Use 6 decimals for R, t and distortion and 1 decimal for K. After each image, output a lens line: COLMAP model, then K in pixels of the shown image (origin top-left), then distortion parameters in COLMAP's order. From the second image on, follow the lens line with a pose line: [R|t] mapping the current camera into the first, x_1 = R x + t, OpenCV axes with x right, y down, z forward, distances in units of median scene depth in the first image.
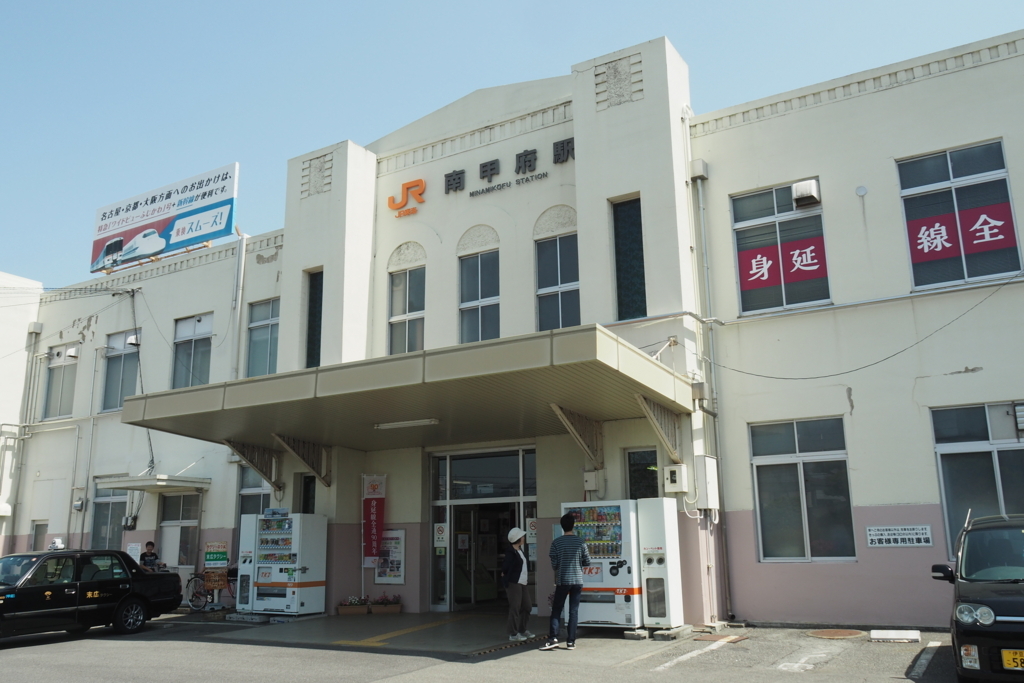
lens RADIAL K [[865.2, 0, 510.8], [0, 865.2, 336.0], [0, 0, 1]] dist [-0.025857, 0.005113]
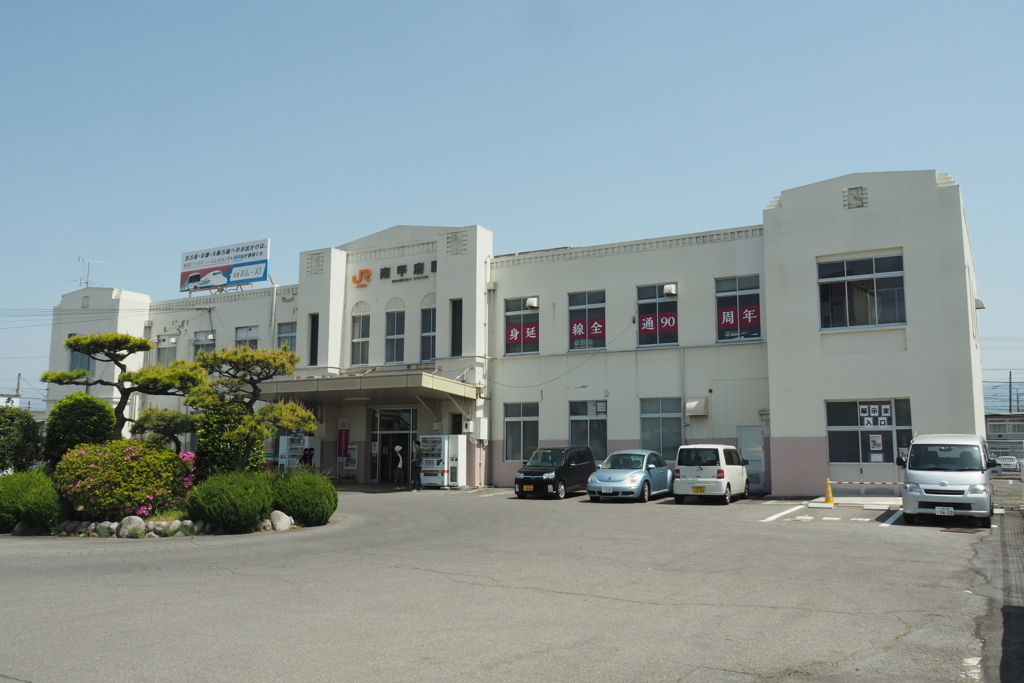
lens RADIAL K [[865.2, 0, 510.8], [0, 865.2, 336.0], [0, 0, 1]] dist [-0.025857, 0.005113]
pose [[0.999605, 0.022163, 0.017284, 0.205463], [-0.023765, 0.994824, 0.098798, -0.253168], [-0.015005, -0.099170, 0.994957, -1.062999]]
